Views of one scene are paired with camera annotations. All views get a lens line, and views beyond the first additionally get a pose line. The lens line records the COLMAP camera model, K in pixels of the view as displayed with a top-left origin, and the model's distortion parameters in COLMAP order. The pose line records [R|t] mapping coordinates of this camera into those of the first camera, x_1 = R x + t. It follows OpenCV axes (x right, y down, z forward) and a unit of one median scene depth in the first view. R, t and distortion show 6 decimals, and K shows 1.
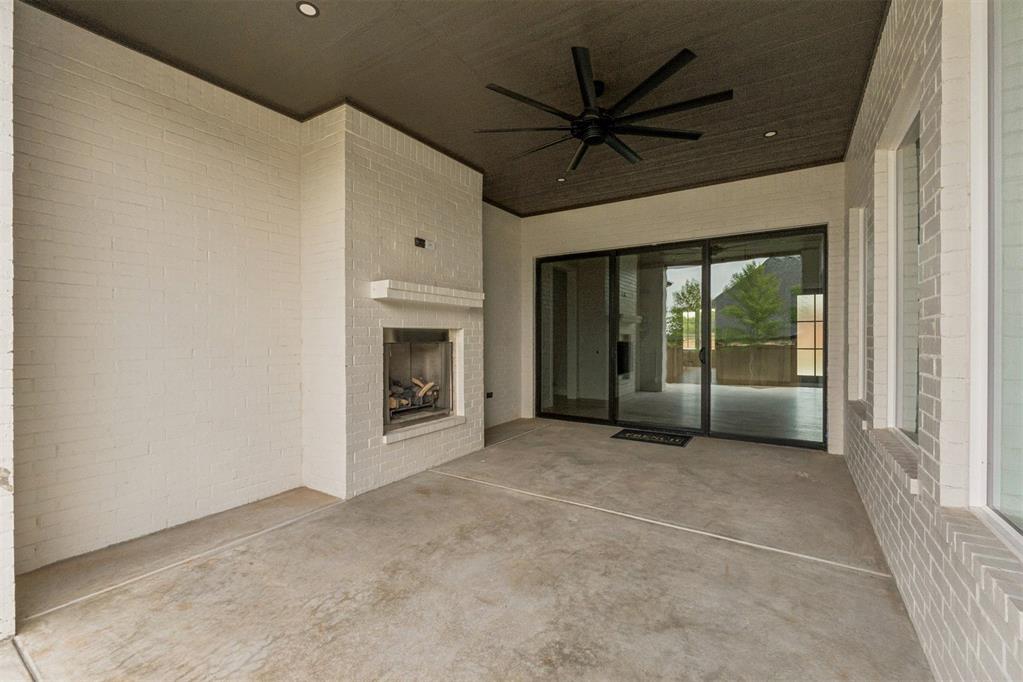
lens RADIAL K [[436.5, 0, 513.7], [0, 436.5, 338.0], [0, 0, 1]] dist [-0.000630, 0.000213]
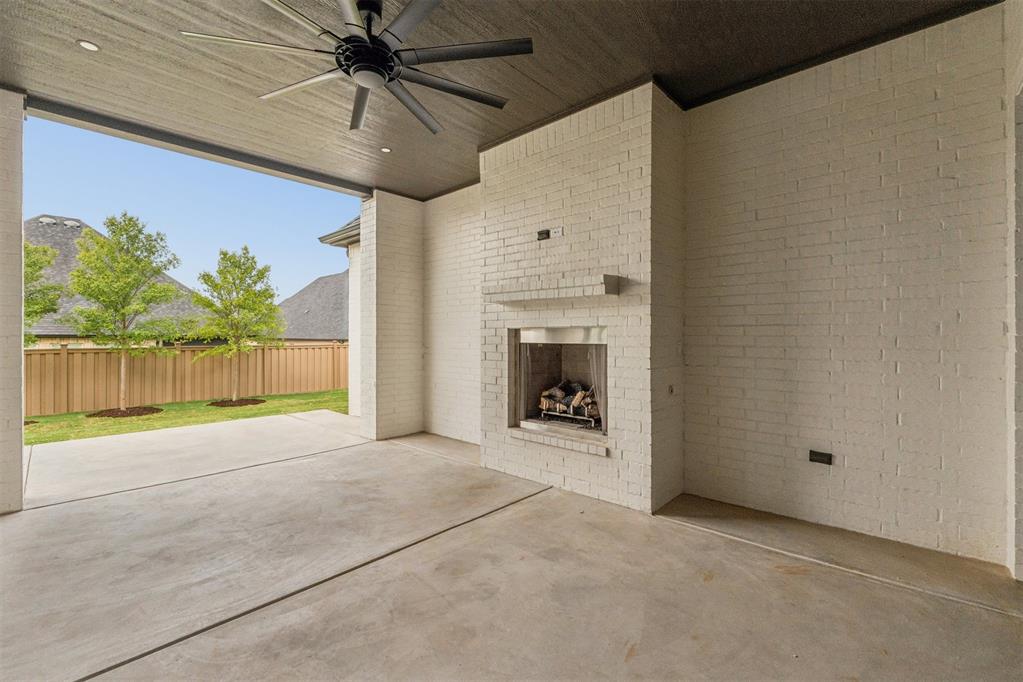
lens RADIAL K [[436.5, 0, 511.4], [0, 436.5, 334.4], [0, 0, 1]] dist [-0.000630, 0.000213]
pose [[-0.171137, -0.003486, -0.985241, 0.740931], [-0.008917, 0.999958, -0.001989, -0.005653], [0.985207, 0.008445, -0.171161, 1.144601]]
